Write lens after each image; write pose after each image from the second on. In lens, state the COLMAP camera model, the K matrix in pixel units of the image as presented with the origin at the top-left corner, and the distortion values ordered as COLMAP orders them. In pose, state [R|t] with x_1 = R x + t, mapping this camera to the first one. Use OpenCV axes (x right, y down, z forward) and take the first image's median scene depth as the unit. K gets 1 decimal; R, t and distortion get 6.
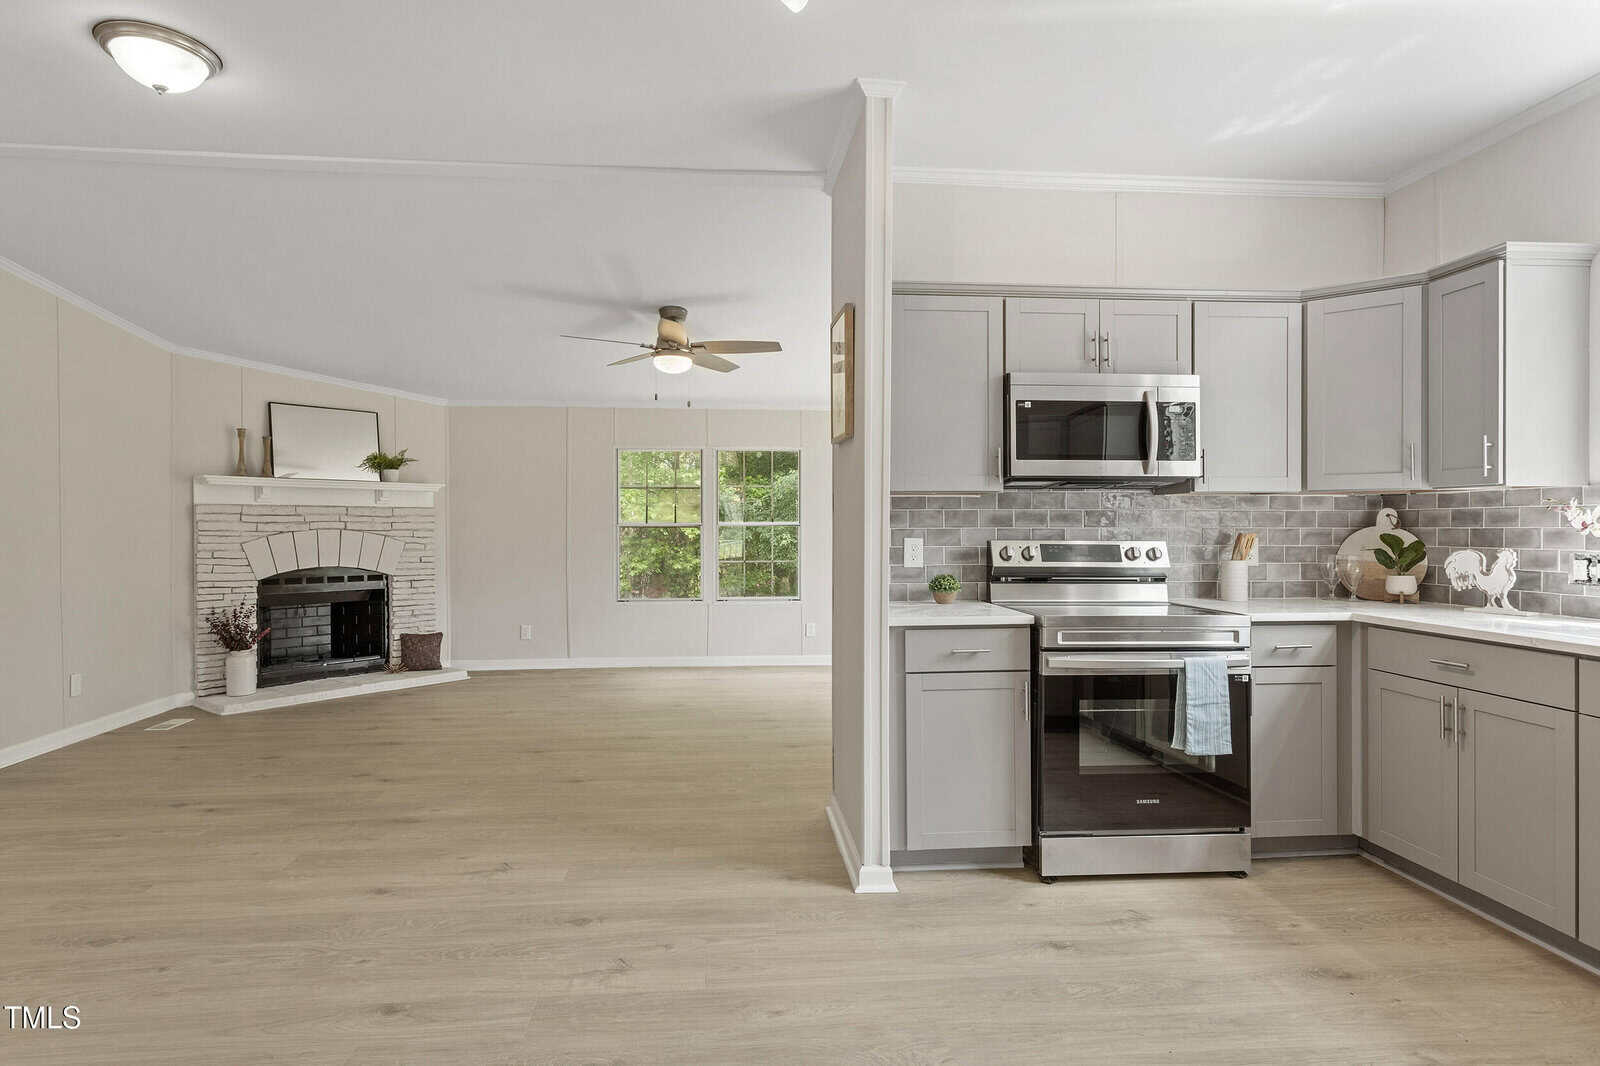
lens RADIAL K [[874.3, 0, 796.3], [0, 874.3, 529.5], [0, 0, 1]] dist [0.002392, -0.000157]
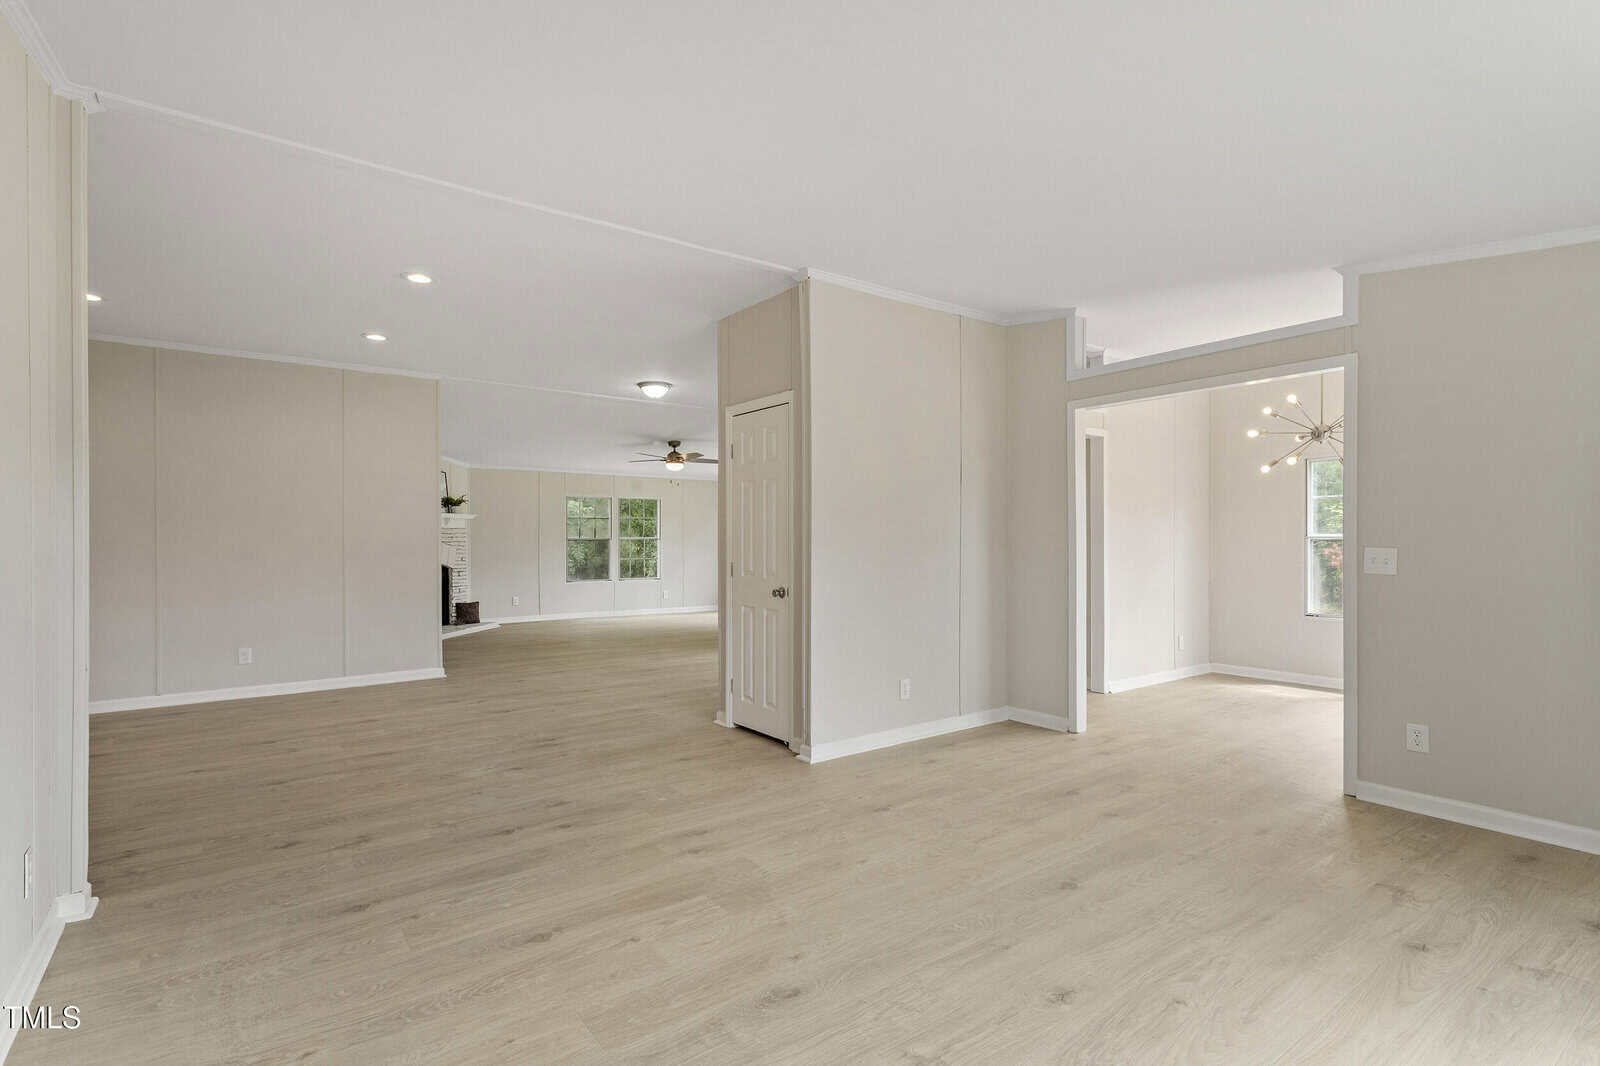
lens RADIAL K [[762.2, 0, 787.8], [0, 762.2, 541.9], [0, 0, 1]] dist [0.000123, -0.000090]
pose [[0.857270, -0.001010, 0.514867, -0.737453], [0.001634, 0.999998, -0.000758, 0.003494], [-0.514865, 0.001491, 0.857270, -0.670303]]
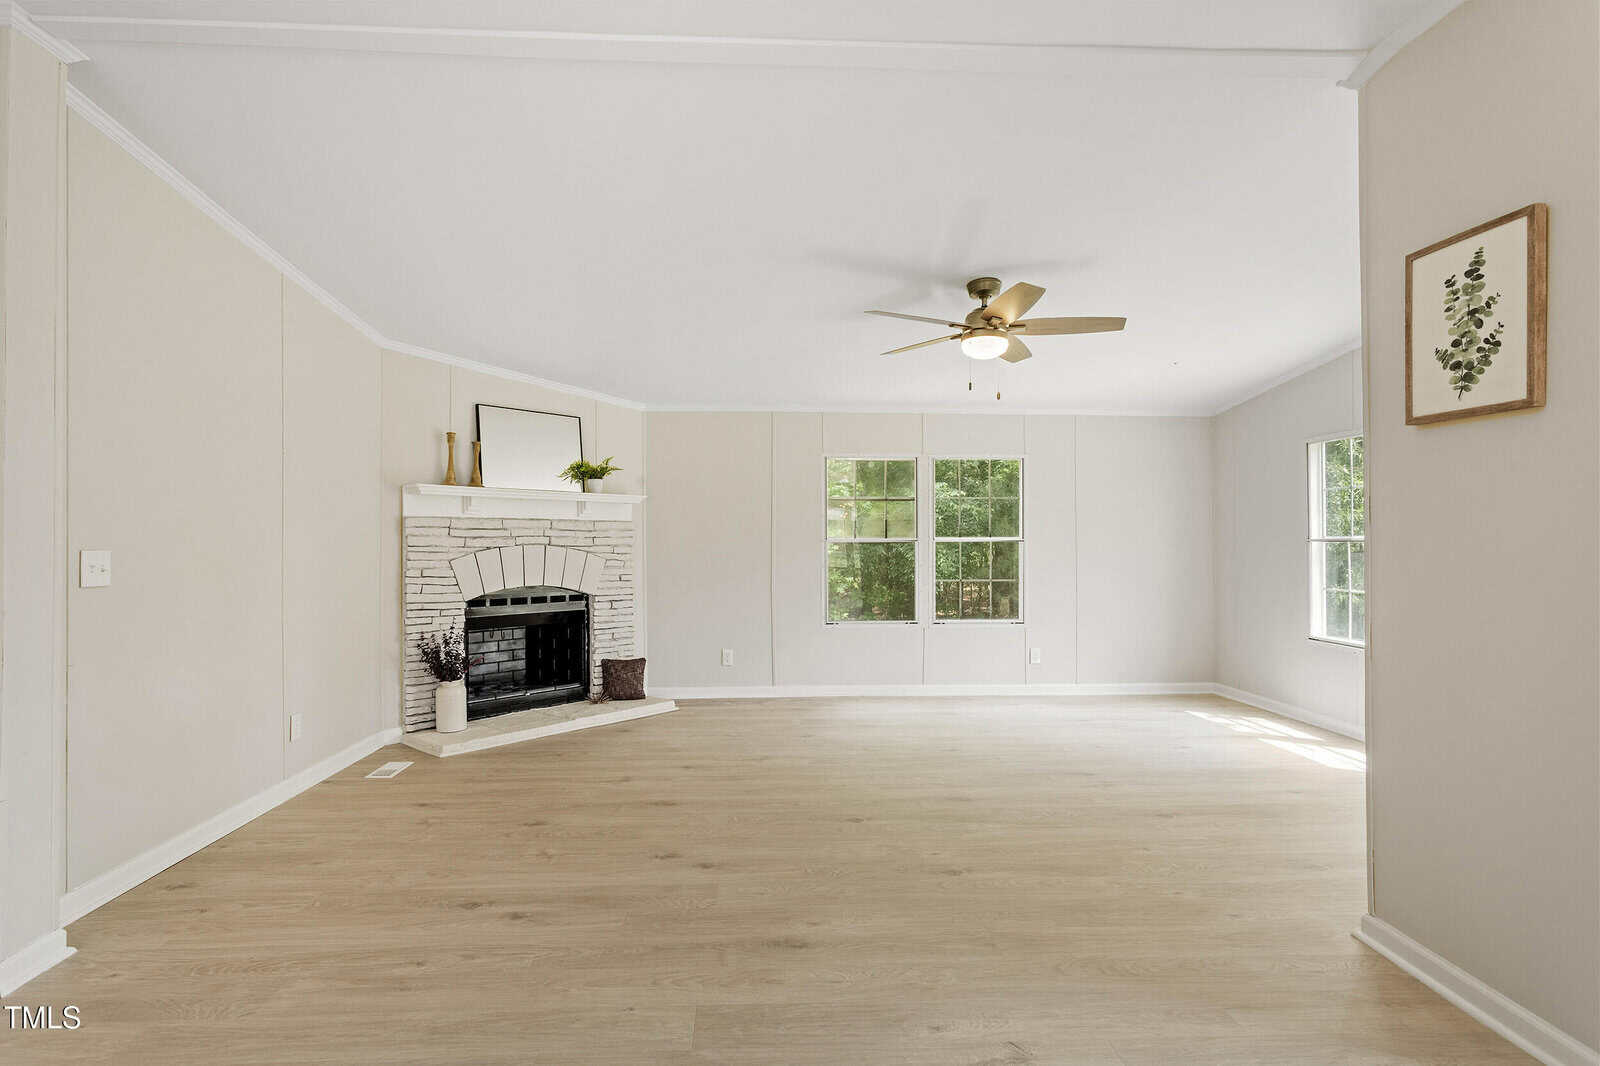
lens RADIAL K [[802.8, 0, 800.0], [0, 802.8, 533.0], [0, 0, 1]] dist [-0.018387, -0.000382]
pose [[0.999189, -0.000081, -0.040260, -0.236116], [-0.000576, 0.999867, -0.016312, 0.000908], [0.040256, 0.016322, 0.999056, 0.189592]]
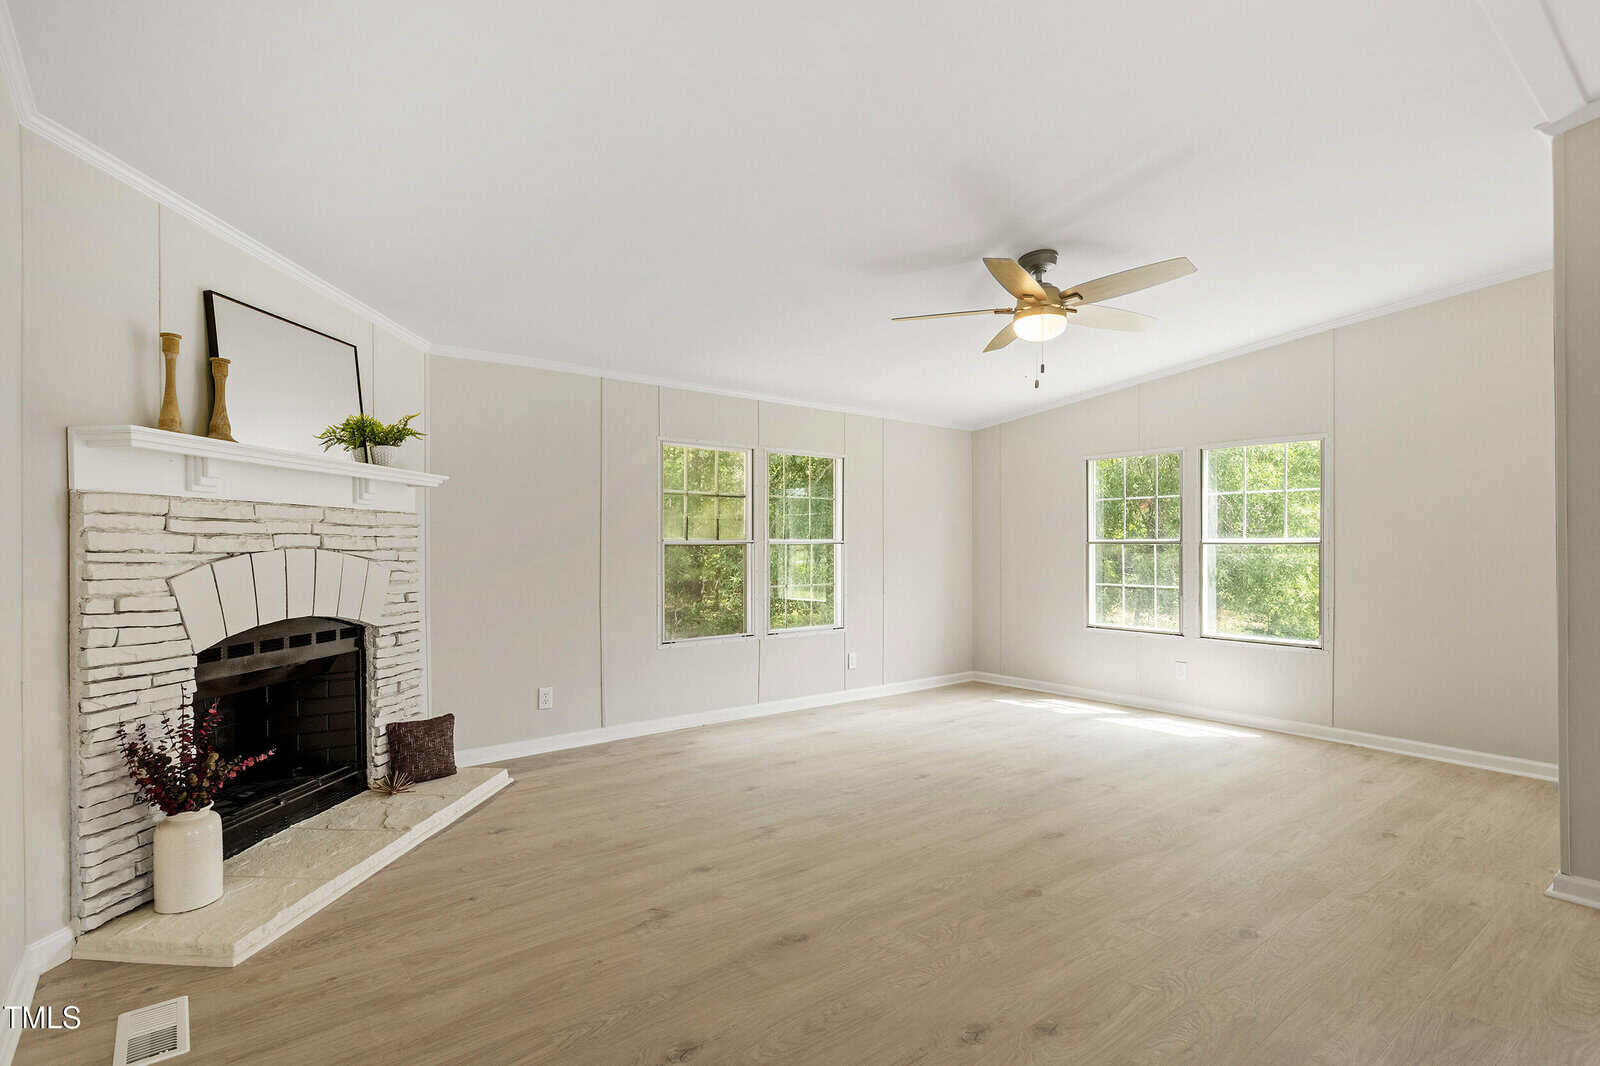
lens RADIAL K [[762.2, 0, 787.8], [0, 762.2, 541.9], [0, 0, 1]] dist [0.000123, -0.000090]
pose [[0.843905, 0.002773, 0.536486, -0.558234], [0.002472, 0.999956, -0.009056, 0.000724], [-0.536488, 0.008968, 0.843861, 0.463136]]
